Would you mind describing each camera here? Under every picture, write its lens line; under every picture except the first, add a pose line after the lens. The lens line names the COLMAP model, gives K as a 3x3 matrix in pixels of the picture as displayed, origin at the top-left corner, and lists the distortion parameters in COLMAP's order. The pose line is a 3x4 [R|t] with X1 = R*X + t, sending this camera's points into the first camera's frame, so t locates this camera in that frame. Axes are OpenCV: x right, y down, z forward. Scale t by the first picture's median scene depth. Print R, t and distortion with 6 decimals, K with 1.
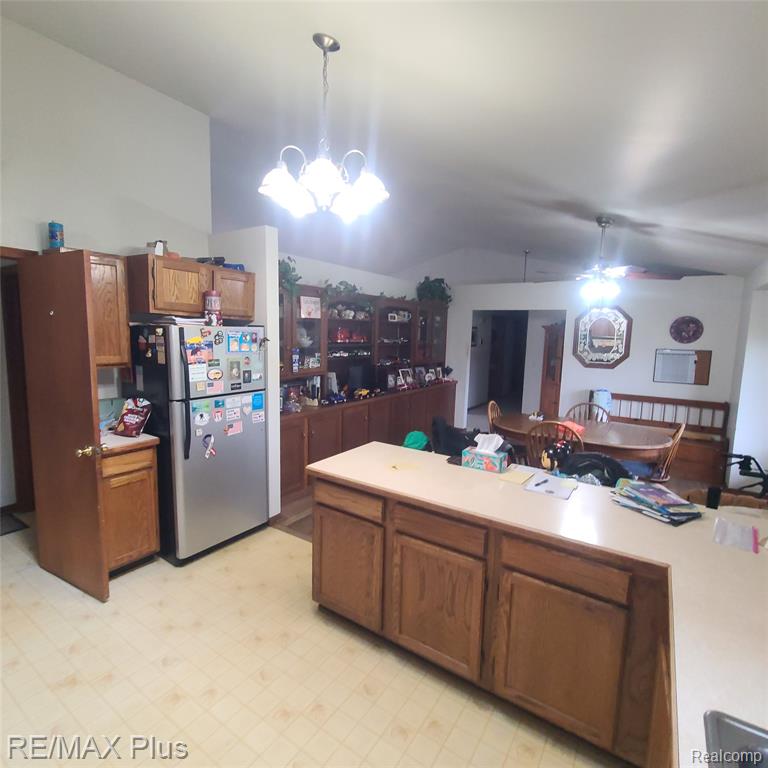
lens RADIAL K [[418.6, 0, 382.7], [0, 418.6, 380.1], [0, 0, 1]] dist [-0.001505, -0.002775]
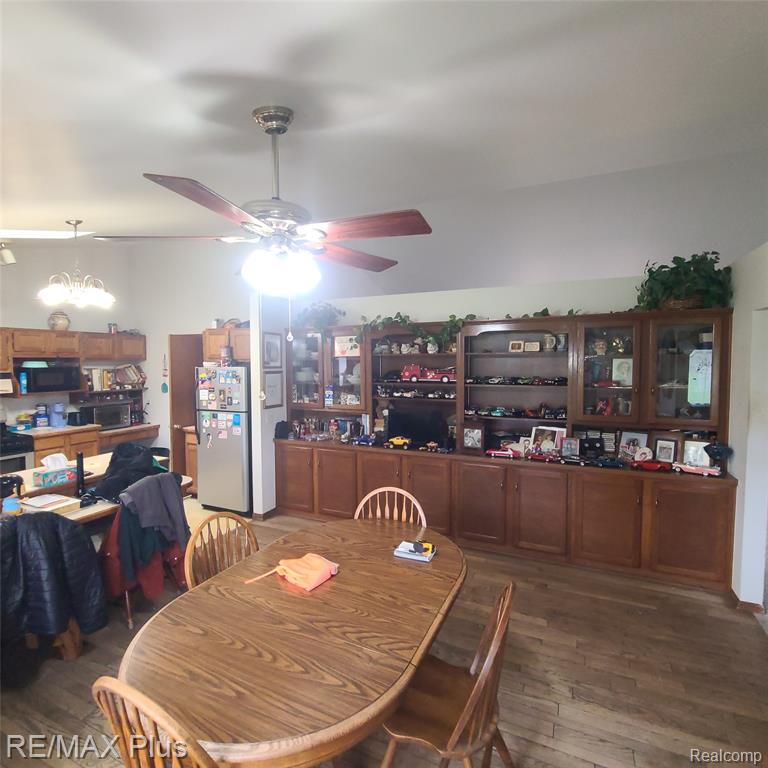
lens RADIAL K [[418.6, 0, 385.7], [0, 418.6, 382.9], [0, 0, 1]] dist [-0.001505, -0.002775]
pose [[0.164548, 0.032592, -0.985830, 0.752071], [-0.103190, 0.994538, 0.015656, -0.094121], [0.980956, 0.099152, 0.167013, 0.804072]]
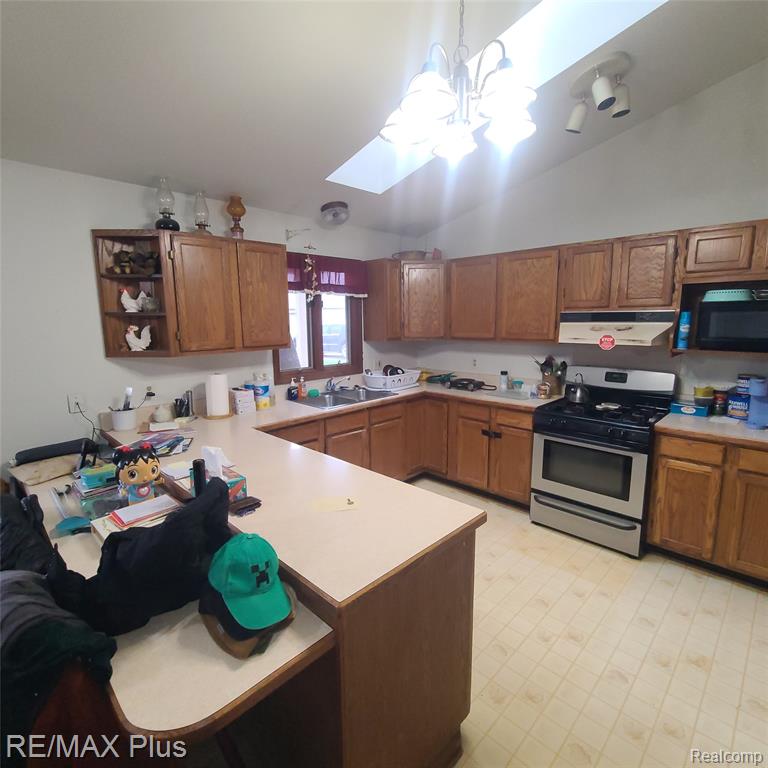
lens RADIAL K [[418.6, 0, 384.0], [0, 418.6, 383.0], [0, 0, 1]] dist [-0.001505, -0.002775]
pose [[-0.982283, -0.036985, 0.183720, -0.067117], [0.012586, 0.965100, 0.261579, -0.071282], [-0.186982, 0.259257, -0.947536, 0.732368]]
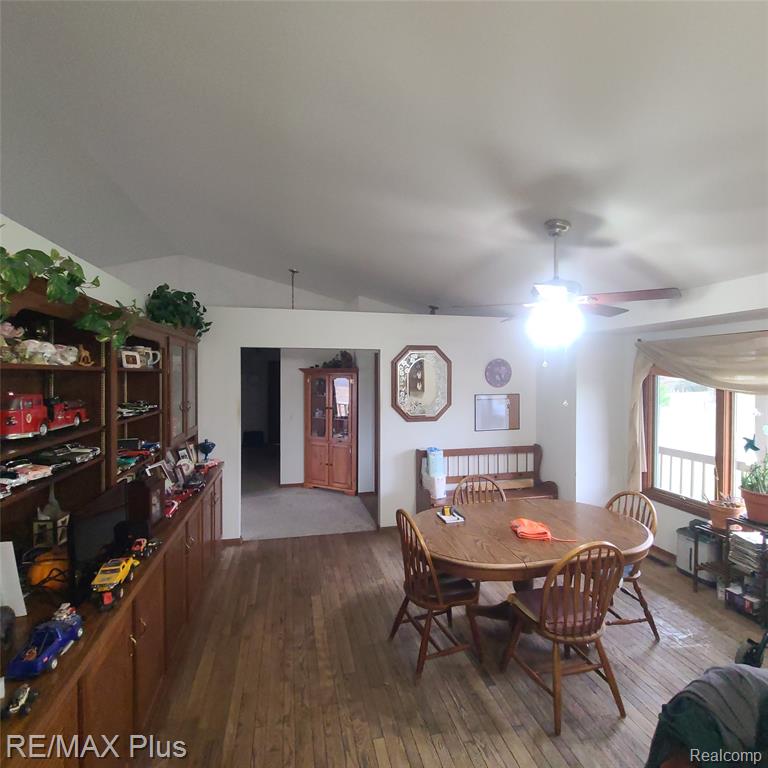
lens RADIAL K [[418.6, 0, 387.3], [0, 418.6, 383.0], [0, 0, 1]] dist [-0.001505, -0.002775]
pose [[0.679886, -0.041846, 0.732123, -0.142025], [0.101494, 0.994132, -0.037431, -0.091606], [-0.726260, 0.099755, 0.680144, 0.567334]]
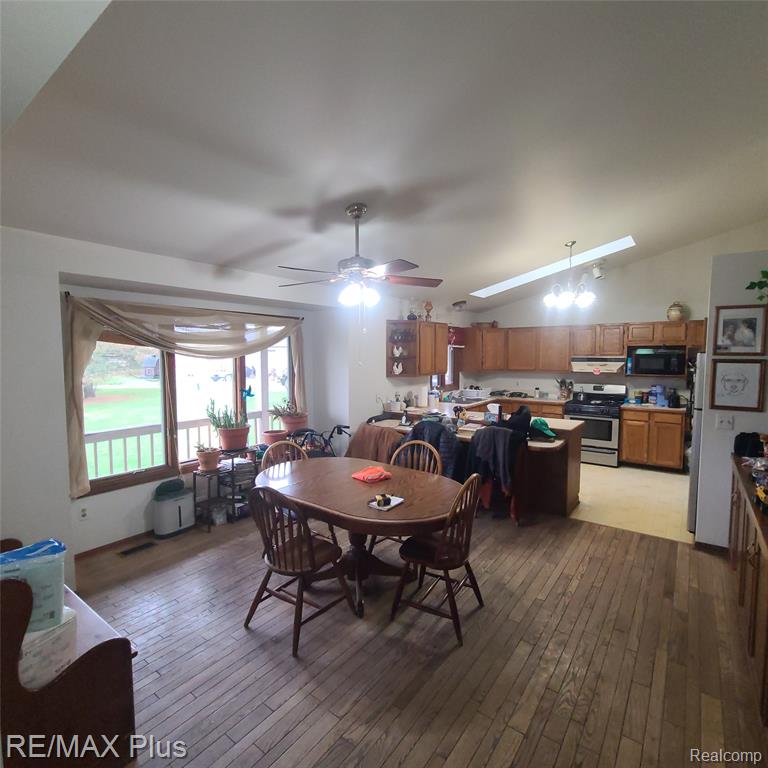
lens RADIAL K [[418.6, 0, 386.4], [0, 418.6, 382.7], [0, 0, 1]] dist [-0.001505, -0.002775]
pose [[-0.998893, -0.019353, 0.042878, 0.322178], [-0.011471, 0.984149, 0.176971, -0.153721], [-0.045623, 0.176283, -0.983282, 1.398303]]
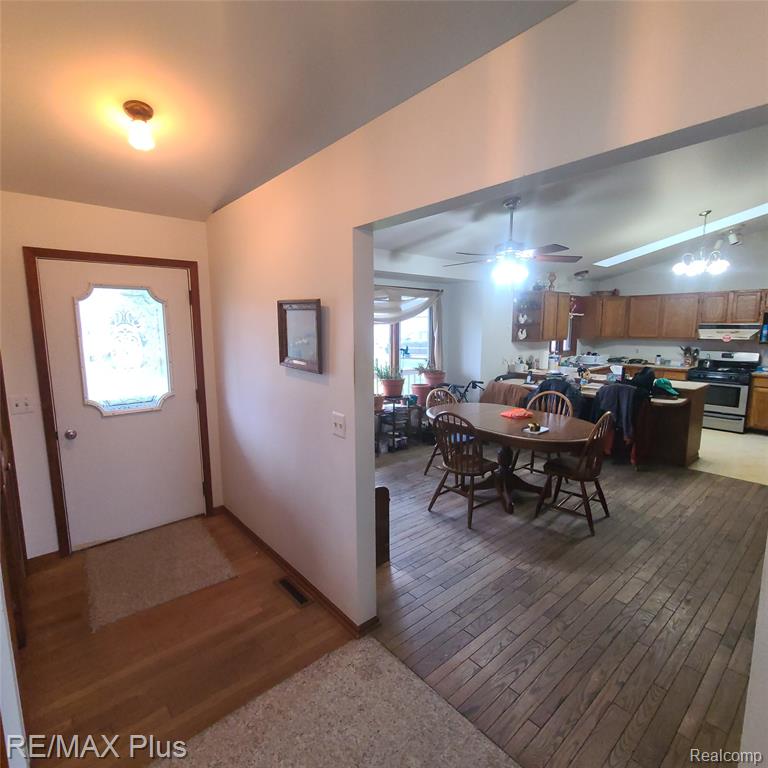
lens RADIAL K [[418.6, 0, 385.6], [0, 418.6, 382.9], [0, 0, 1]] dist [-0.001505, -0.002775]
pose [[-0.964747, -0.050394, 0.258308, 0.405719], [0.014761, 0.969590, 0.244288, -0.164463], [-0.262764, 0.239489, -0.934666, 1.607303]]
